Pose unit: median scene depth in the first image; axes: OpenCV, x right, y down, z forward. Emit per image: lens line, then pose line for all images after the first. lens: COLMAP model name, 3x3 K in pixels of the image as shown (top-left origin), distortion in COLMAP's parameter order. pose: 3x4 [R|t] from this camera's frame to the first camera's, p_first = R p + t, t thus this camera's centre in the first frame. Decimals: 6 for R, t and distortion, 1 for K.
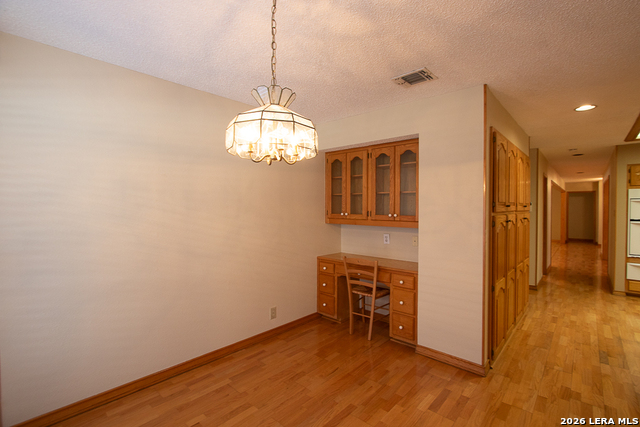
lens RADIAL K [[296.2, 0, 331.9], [0, 296.2, 211.1], [0, 0, 1]] dist [-0.014272, 0.000910]
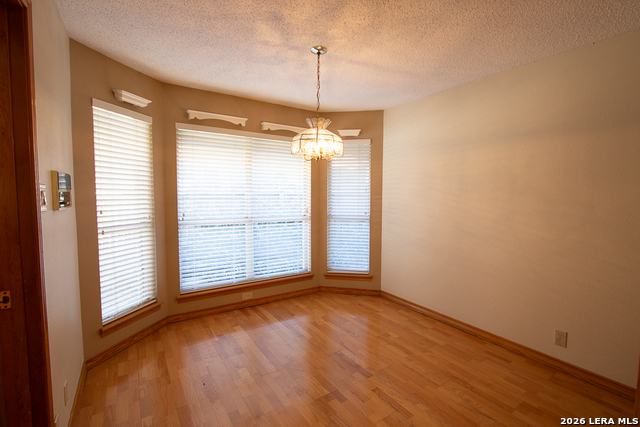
lens RADIAL K [[296.2, 0, 331.9], [0, 296.2, 211.1], [0, 0, 1]] dist [-0.014272, 0.000910]
pose [[-0.245654, 0.059868, -0.967507, 0.414938], [-0.022127, 0.997485, 0.067342, 0.001885], [0.969105, 0.037951, -0.243711, 0.430696]]
